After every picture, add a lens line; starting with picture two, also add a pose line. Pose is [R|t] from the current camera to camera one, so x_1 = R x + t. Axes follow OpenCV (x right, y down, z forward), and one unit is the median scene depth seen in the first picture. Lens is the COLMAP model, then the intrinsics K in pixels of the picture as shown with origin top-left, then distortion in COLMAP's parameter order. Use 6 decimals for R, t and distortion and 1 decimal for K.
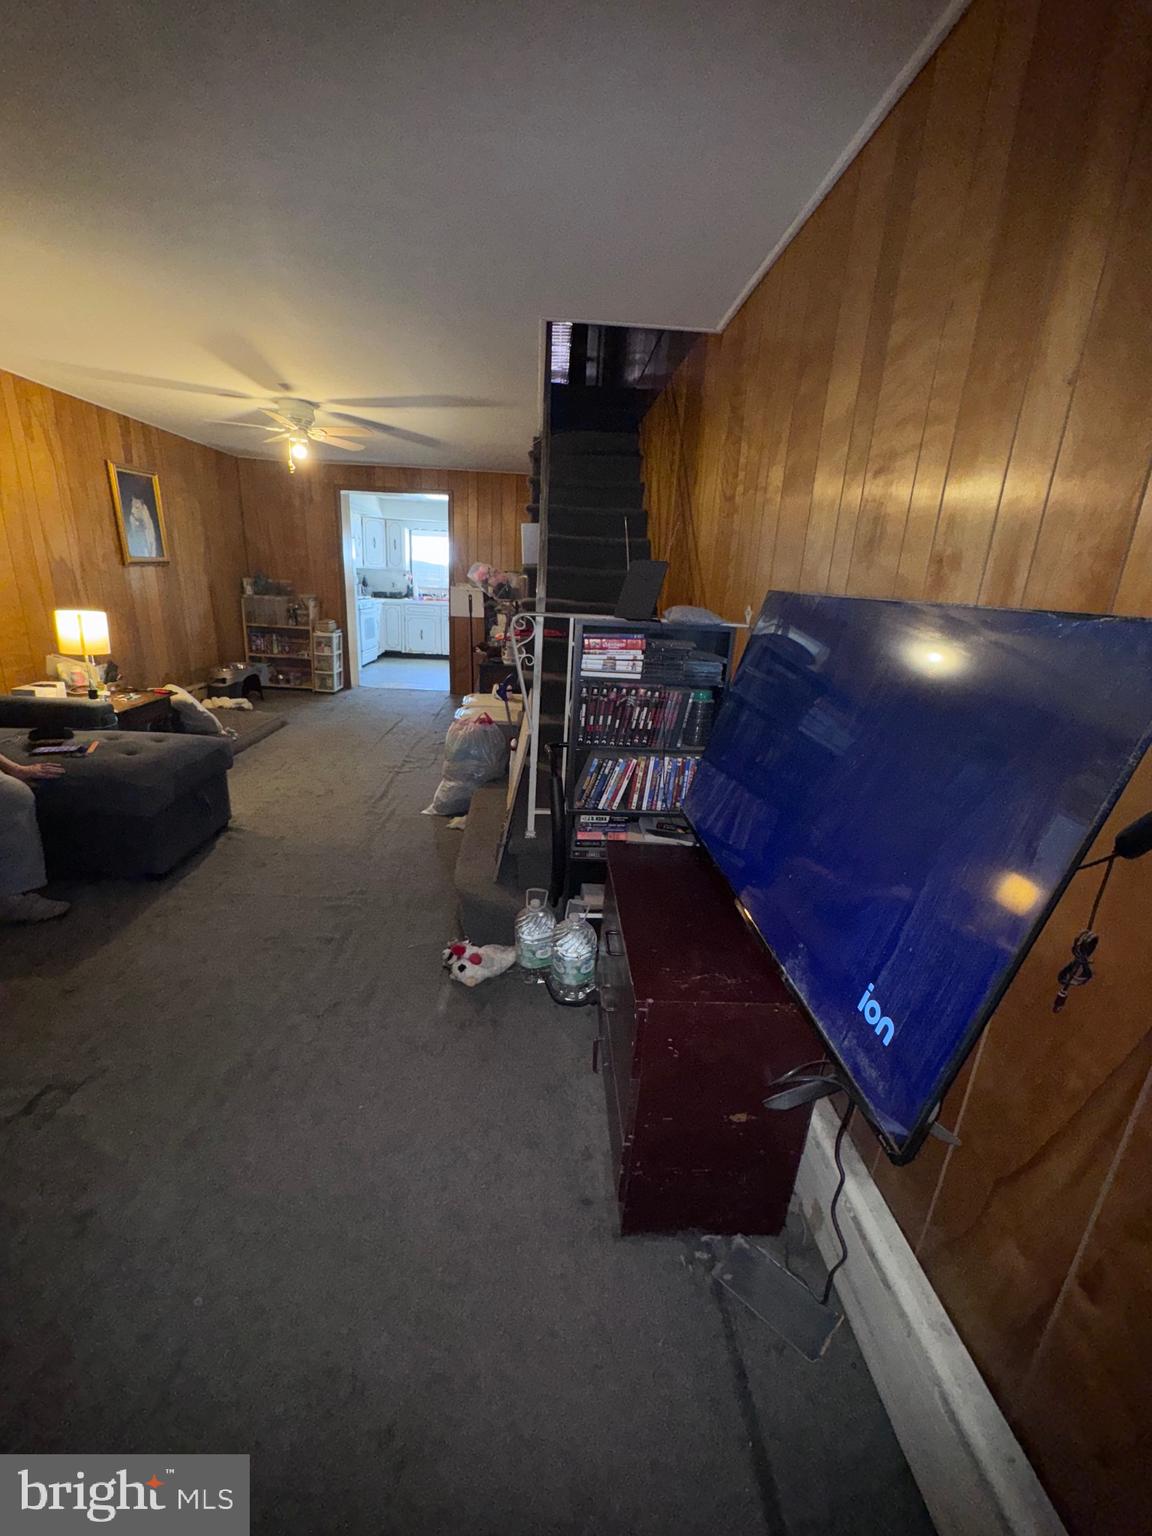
lens RADIAL K [[615.7, 0, 571.4], [0, 615.7, 767.9], [0, 0, 1]] dist [-0.001483, 0.000010]
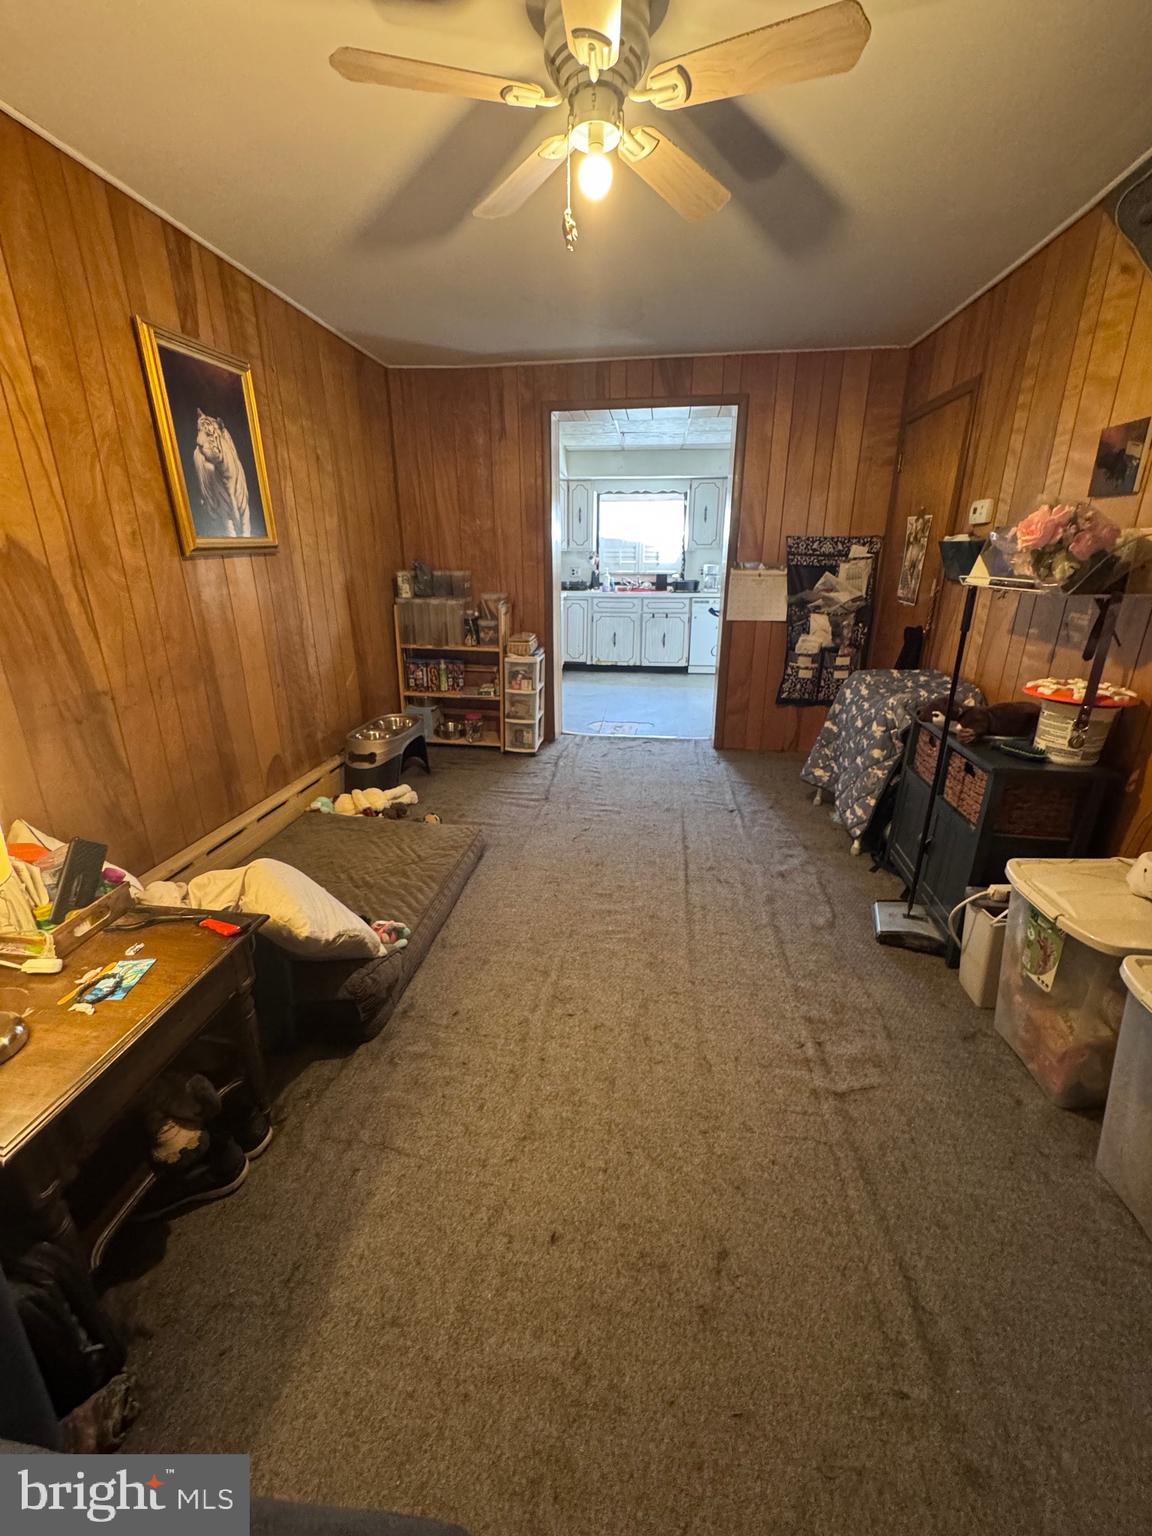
lens RADIAL K [[615.7, 0, 577.1], [0, 615.7, 765.2], [0, 0, 1]] dist [-0.001483, 0.000010]
pose [[0.985401, 0.006967, -0.170109, -0.249015], [-0.002942, 0.999710, 0.023906, -0.129736], [0.170226, -0.023056, 0.985135, 0.419240]]
